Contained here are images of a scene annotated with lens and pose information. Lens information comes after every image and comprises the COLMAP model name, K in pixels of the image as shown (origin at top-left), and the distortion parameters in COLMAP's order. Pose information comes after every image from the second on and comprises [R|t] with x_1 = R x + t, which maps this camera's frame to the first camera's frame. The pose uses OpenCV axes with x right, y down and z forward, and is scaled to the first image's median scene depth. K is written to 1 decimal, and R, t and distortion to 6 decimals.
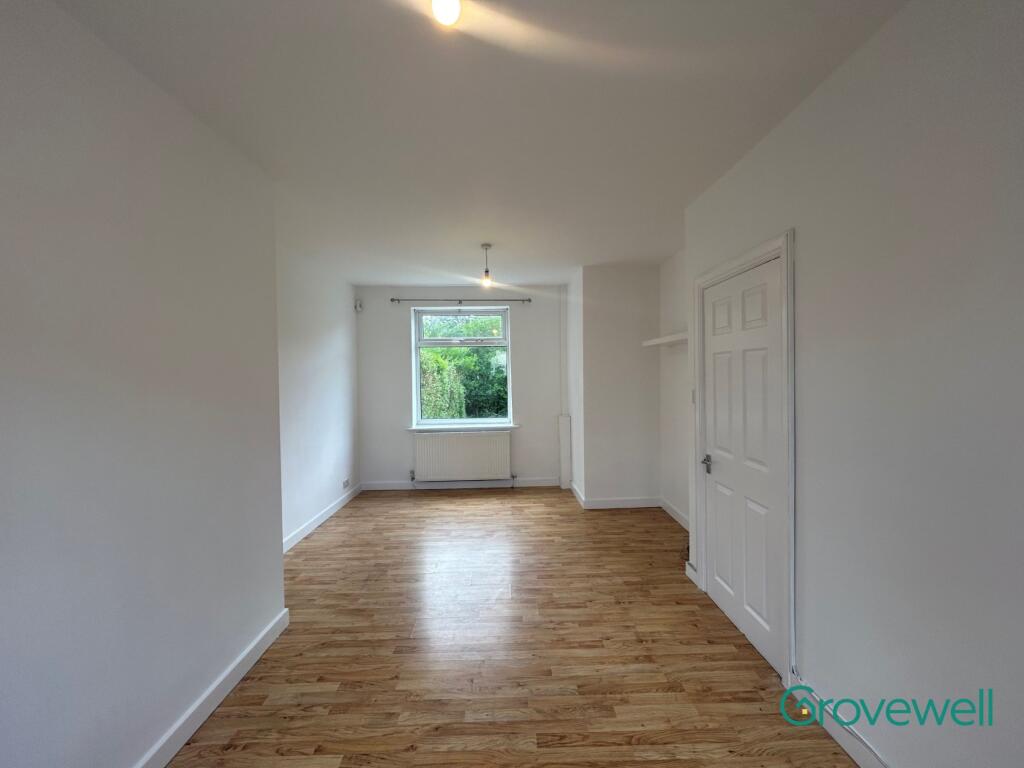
lens RADIAL K [[415.0, 0, 513.5], [0, 415.0, 383.0], [0, 0, 1]] dist [-0.002586, 0.000181]
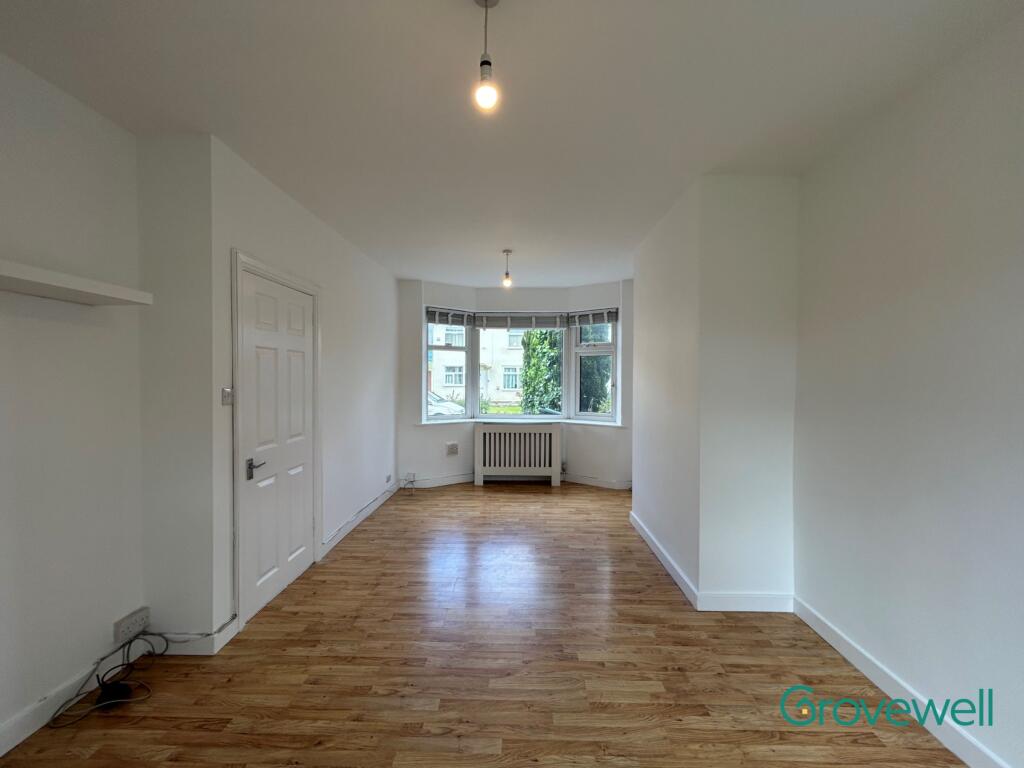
lens RADIAL K [[415.0, 0, 513.5], [0, 415.0, 383.0], [0, 0, 1]] dist [-0.002586, 0.000181]
pose [[-0.999041, 0.016057, 0.040745, -0.134953], [0.017645, 0.999086, 0.038929, -0.014301], [-0.040083, 0.039611, -0.998411, 1.842469]]
